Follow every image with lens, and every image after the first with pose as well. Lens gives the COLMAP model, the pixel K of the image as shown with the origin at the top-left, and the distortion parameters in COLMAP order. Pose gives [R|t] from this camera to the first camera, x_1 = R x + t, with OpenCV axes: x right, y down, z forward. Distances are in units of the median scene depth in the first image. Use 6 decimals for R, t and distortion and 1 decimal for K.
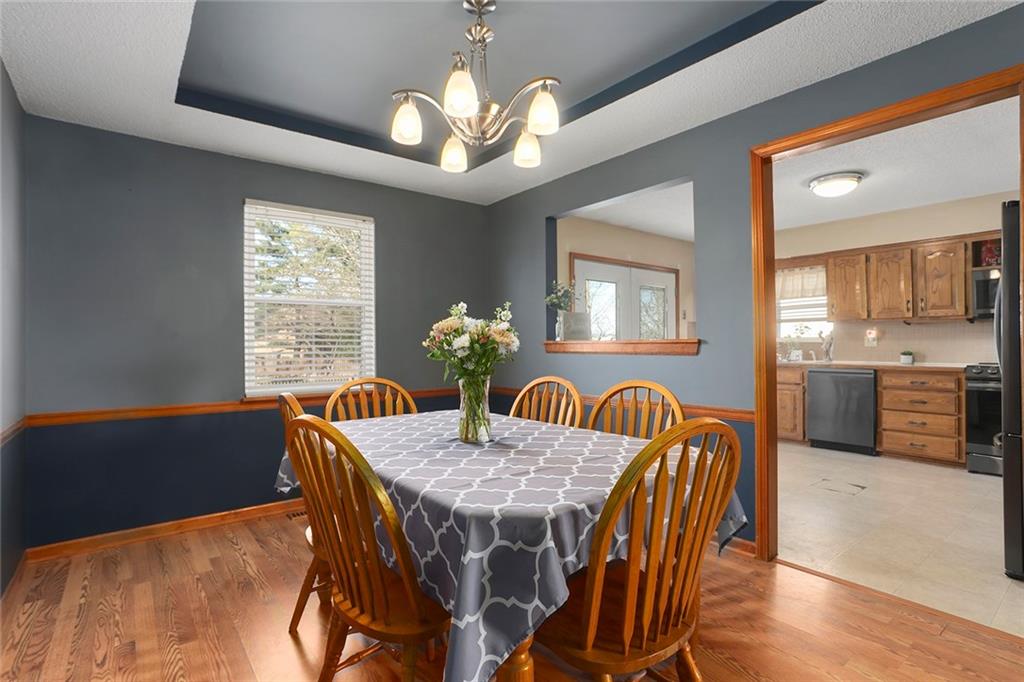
lens RADIAL K [[513.9, 0, 511.0], [0, 513.9, 345.1], [0, 0, 1]] dist [-0.039090, 0.029314]
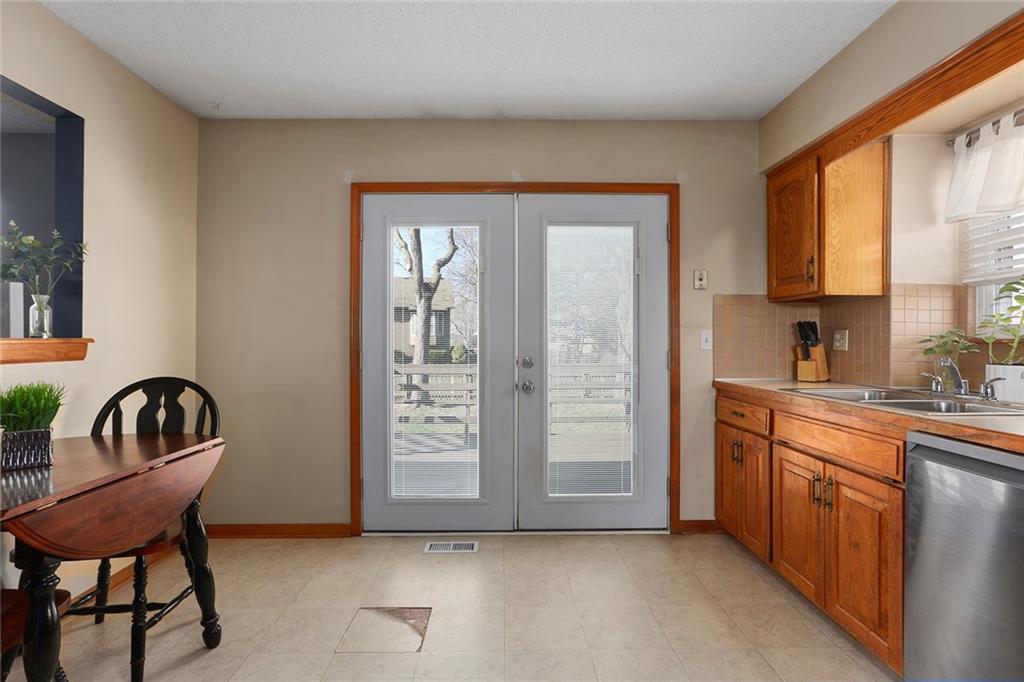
lens RADIAL K [[503.0, 0, 505.4], [0, 503.0, 337.8], [0, 0, 1]] dist [-0.001268, 0.000192]
pose [[0.782813, 0.000363, -0.622257, 0.631237], [-0.000134, 1.000000, 0.000414, -0.008551], [0.622257, -0.000241, 0.782813, 0.694299]]
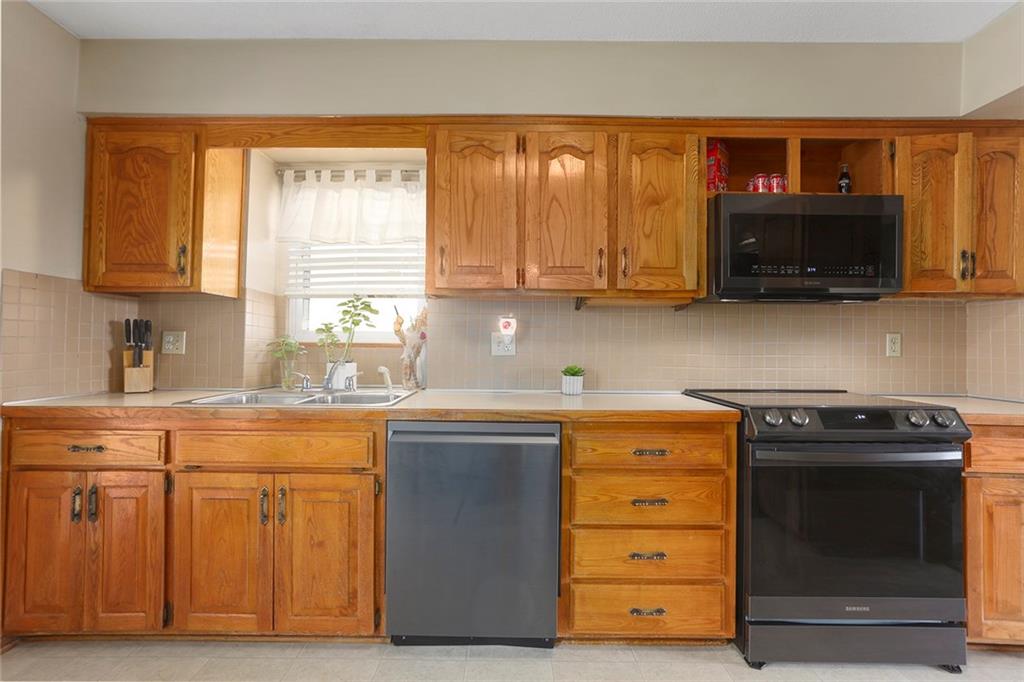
lens RADIAL K [[506.2, 0, 508.9], [0, 506.2, 331.2], [0, 0, 1]] dist [-0.054402, 0.034520]
pose [[0.632980, 0.028966, 0.773626, 0.406552], [-0.011391, 0.999540, -0.028105, -0.006938], [-0.774084, 0.008977, 0.633019, 0.791445]]
